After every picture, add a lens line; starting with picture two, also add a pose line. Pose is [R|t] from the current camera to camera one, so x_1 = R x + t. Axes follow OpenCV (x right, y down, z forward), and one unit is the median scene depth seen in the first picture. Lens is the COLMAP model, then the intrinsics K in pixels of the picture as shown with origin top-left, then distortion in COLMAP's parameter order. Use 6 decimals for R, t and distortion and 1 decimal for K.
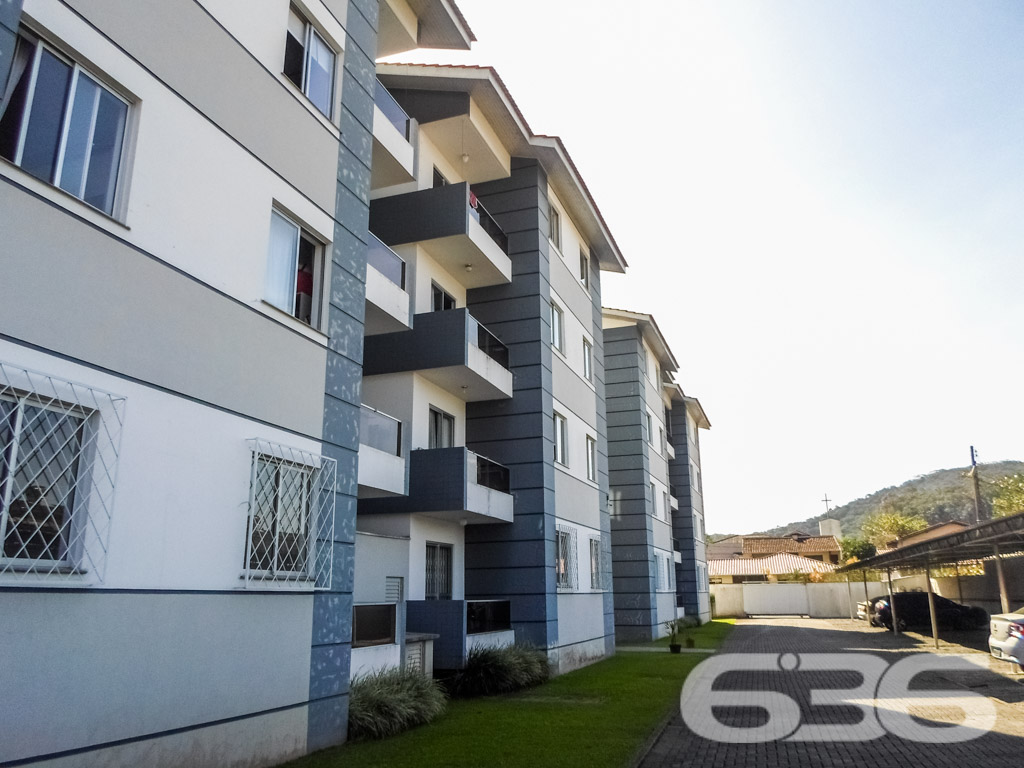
lens RADIAL K [[779.3, 0, 512.1], [0, 779.3, 376.9], [0, 0, 1]] dist [-0.035963, -0.007445]
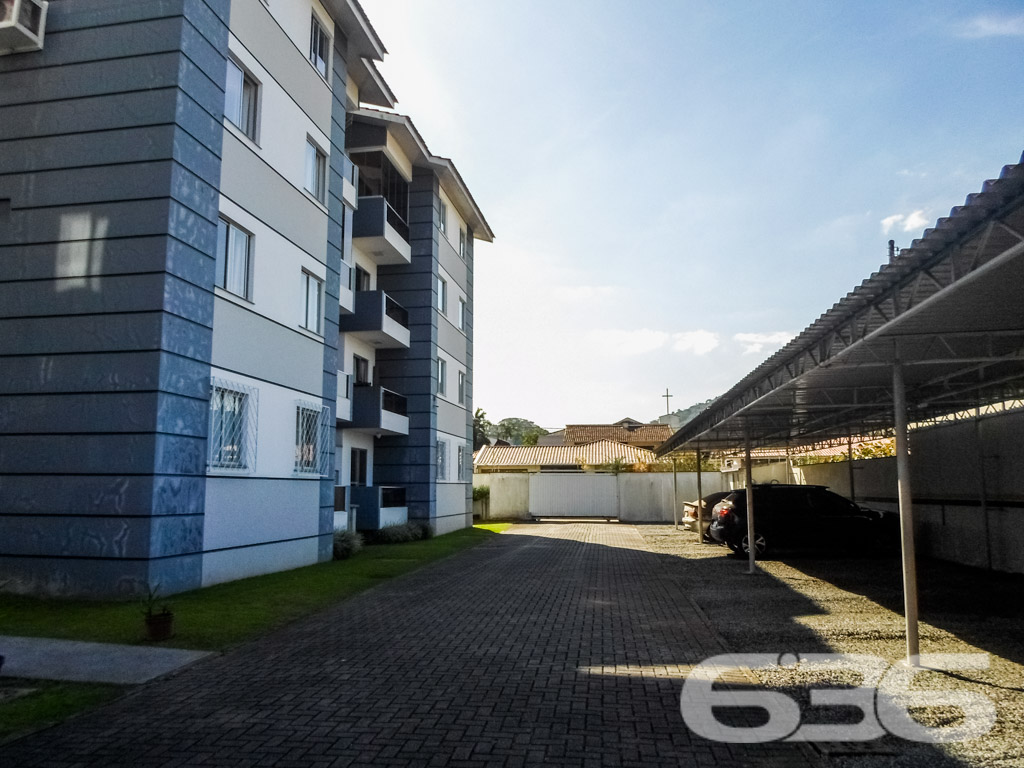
lens RADIAL K [[779.3, 0, 514.8], [0, 779.3, 385.9], [0, 0, 1]] dist [-0.035963, -0.007445]
pose [[0.982674, 0.027074, 0.183352, -0.071457], [-0.052676, 0.989274, 0.136240, -0.110704], [-0.177697, -0.143537, 0.973561, -0.431711]]
